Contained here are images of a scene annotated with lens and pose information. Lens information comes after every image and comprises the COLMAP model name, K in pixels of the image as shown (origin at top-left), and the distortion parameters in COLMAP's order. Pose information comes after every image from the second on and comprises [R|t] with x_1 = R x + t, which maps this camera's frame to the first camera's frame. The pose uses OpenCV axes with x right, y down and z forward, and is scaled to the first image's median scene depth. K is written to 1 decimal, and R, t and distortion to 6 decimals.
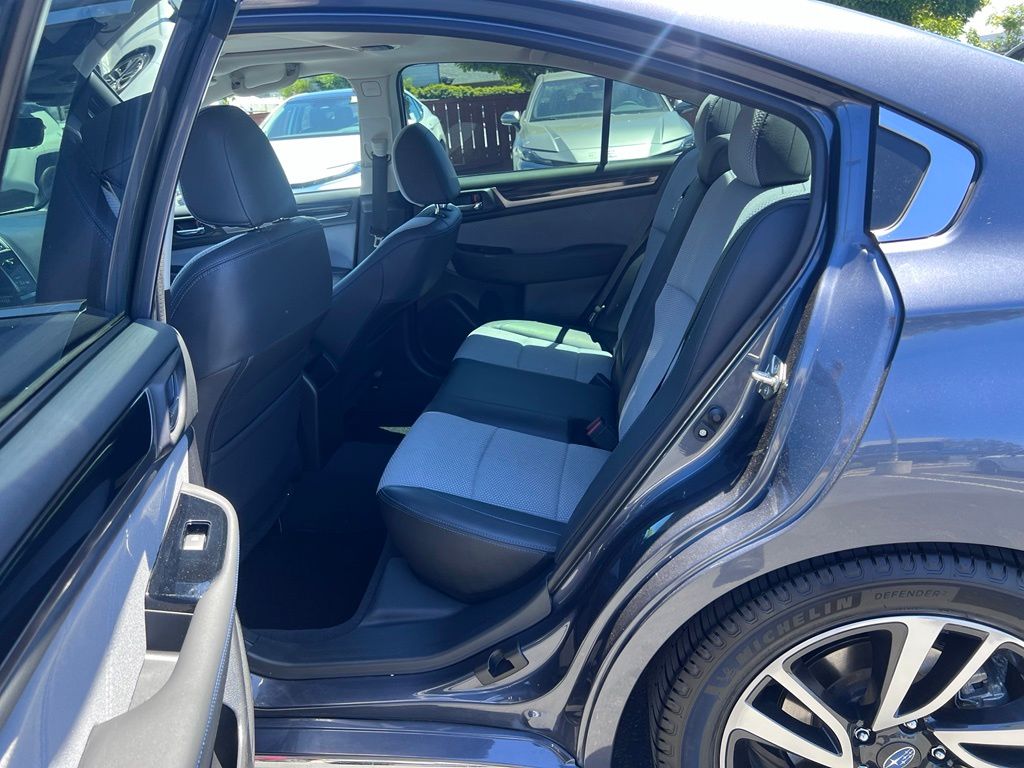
lens RADIAL K [[764.7, 0, 515.1], [0, 764.7, 381.8], [0, 0, 1]] dist [0.069691, -0.079196]
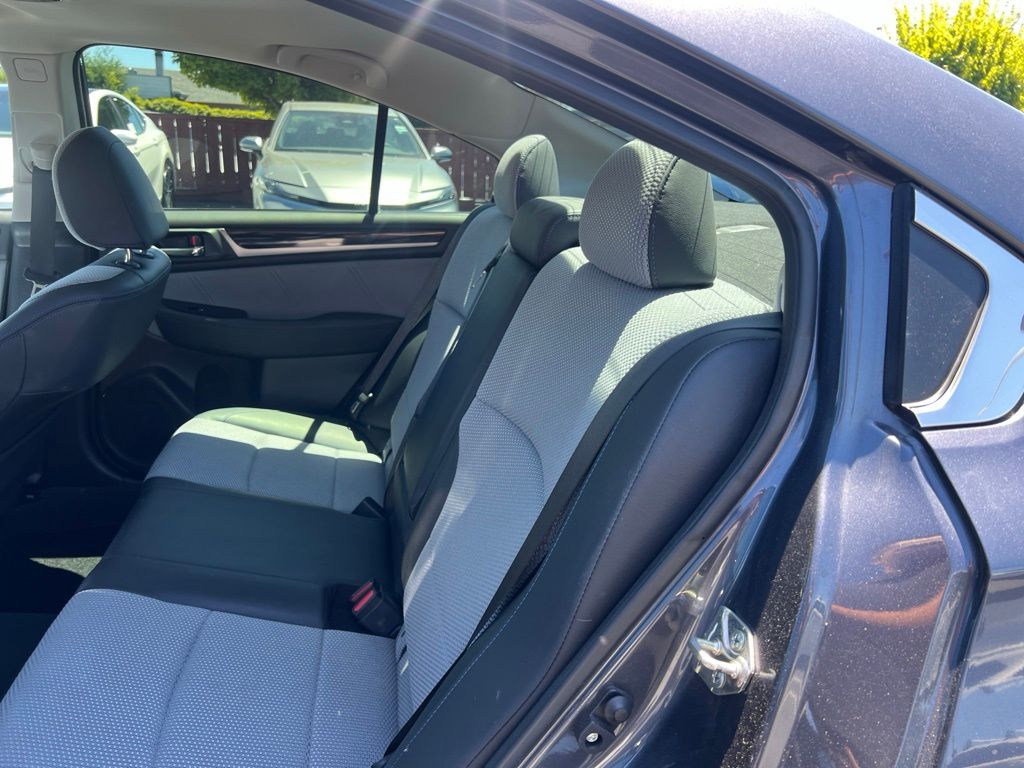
lens RADIAL K [[764.7, 0, 515.1], [0, 764.7, 381.8], [0, 0, 1]] dist [0.069691, -0.079196]
pose [[0.946328, 0.024573, 0.322273, 0.004094], [-0.007809, 0.998553, -0.053207, -0.070043], [-0.323114, 0.047834, 0.945150, 0.218193]]
